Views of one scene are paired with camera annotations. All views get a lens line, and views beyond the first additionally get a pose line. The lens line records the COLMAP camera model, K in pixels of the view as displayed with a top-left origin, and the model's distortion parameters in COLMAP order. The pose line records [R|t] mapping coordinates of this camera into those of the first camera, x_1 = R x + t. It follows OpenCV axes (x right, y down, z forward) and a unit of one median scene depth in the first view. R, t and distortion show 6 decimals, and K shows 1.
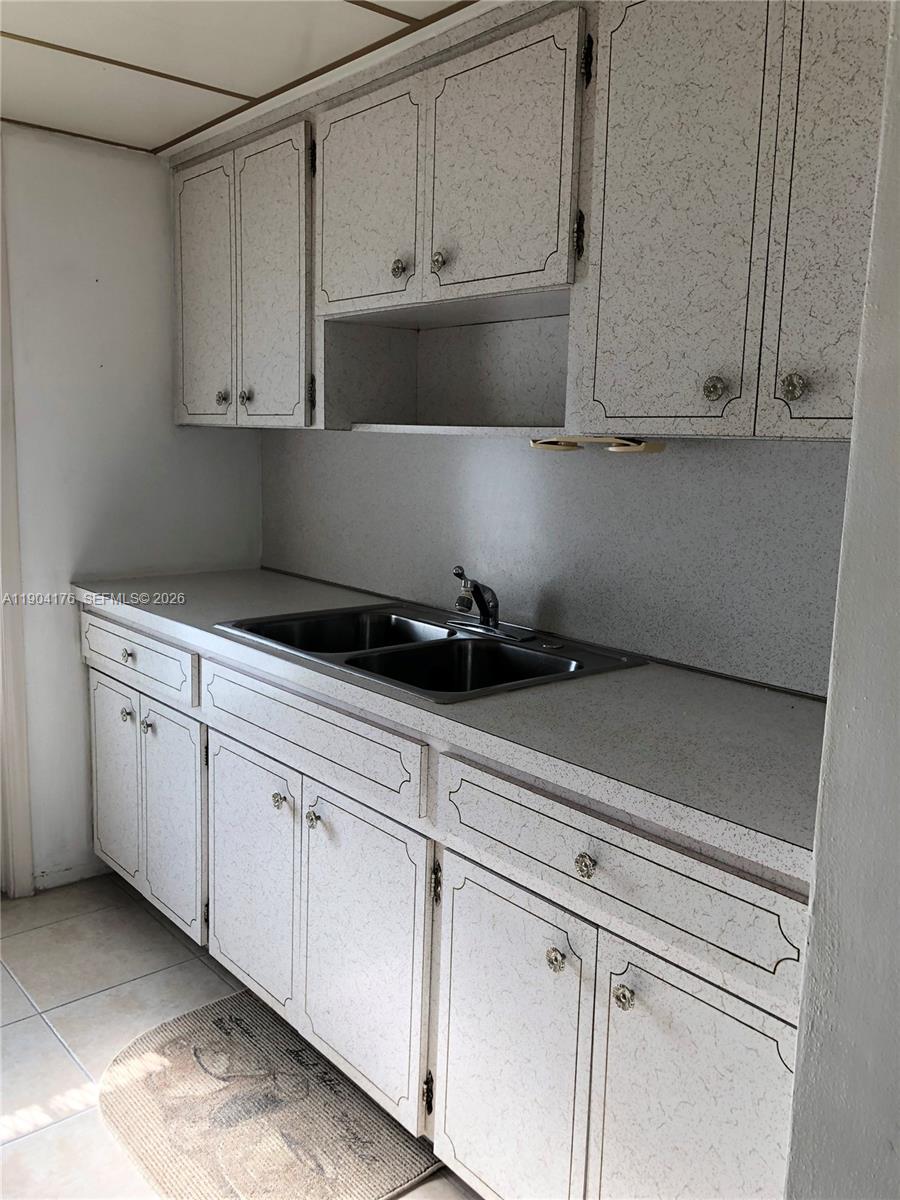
lens RADIAL K [[980.7, 0, 450.0], [0, 980.7, 600.0], [0, 0, 1]] dist [0.013560, -0.016807]
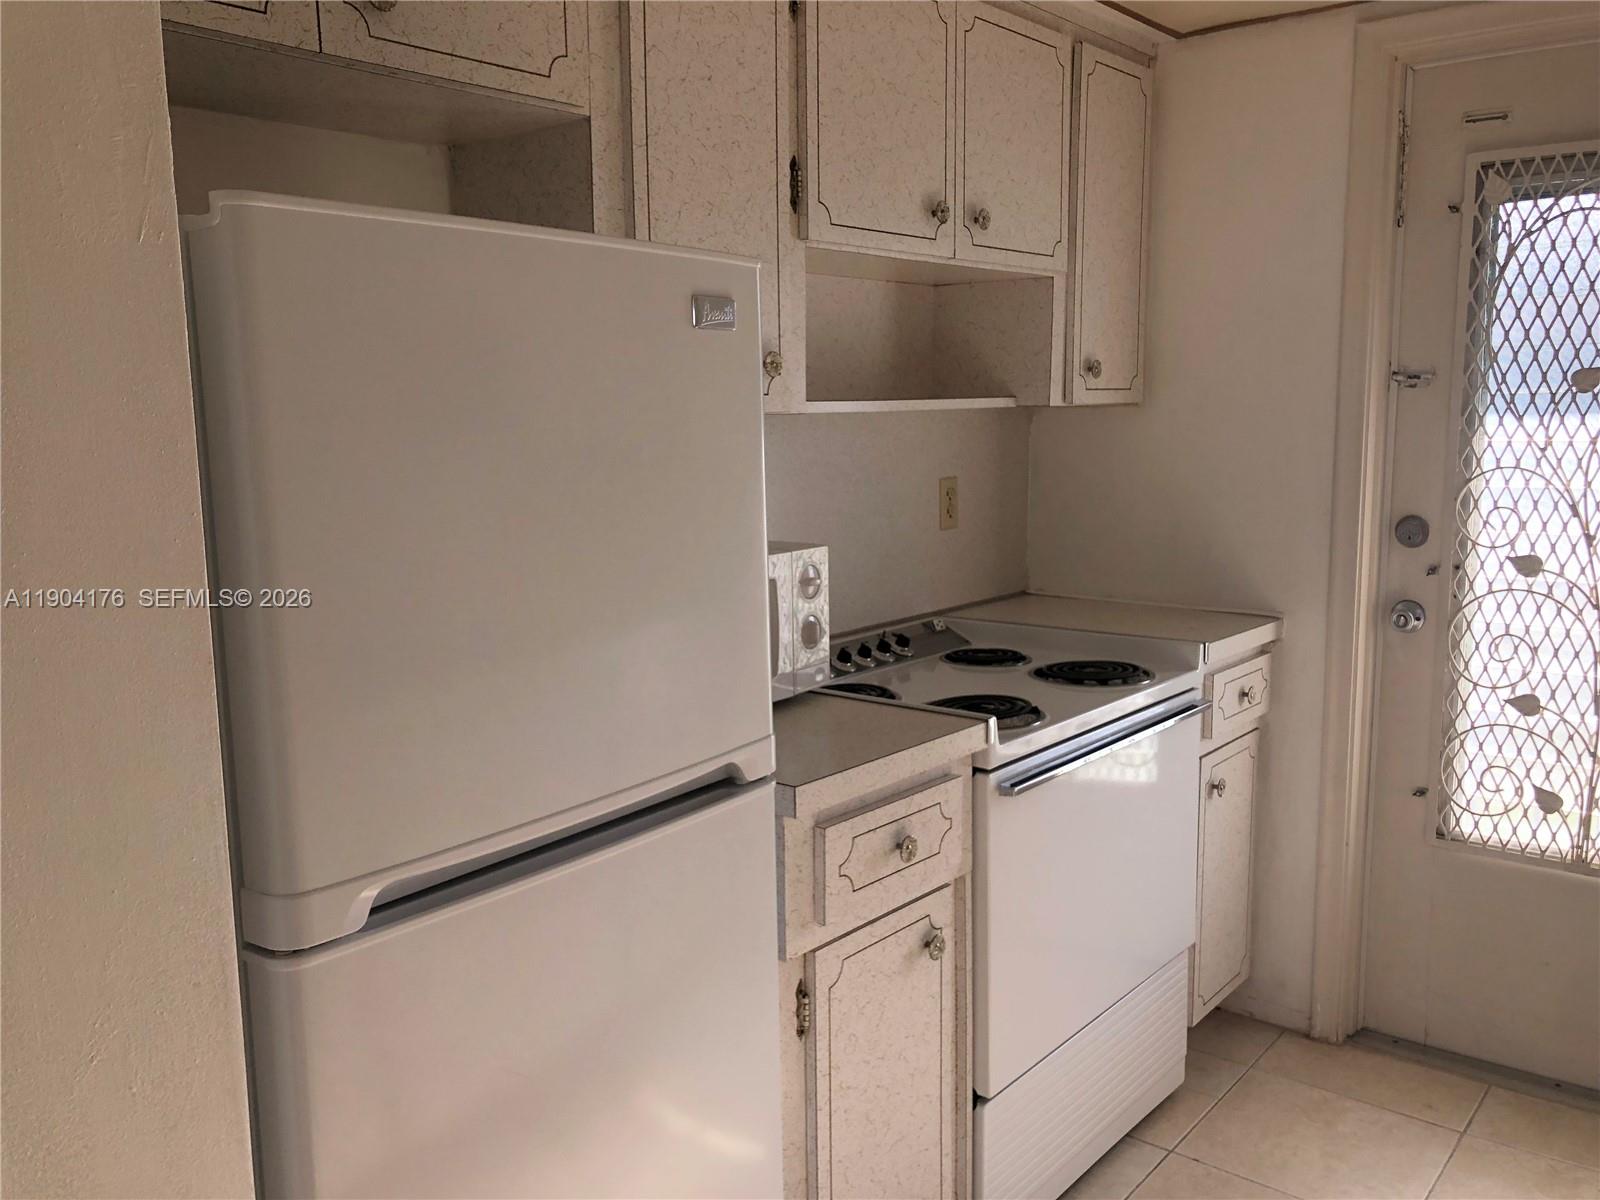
lens RADIAL K [[1307.5, 0, 806.3], [0, 1307.5, 609.2], [0, 0, 1]] dist [0.013560, -0.016807]
pose [[-0.168981, -0.170102, 0.970830, -1.156246], [0.167431, 0.965725, 0.198351, -0.254197], [-0.971294, 0.196064, -0.134709, 1.331558]]
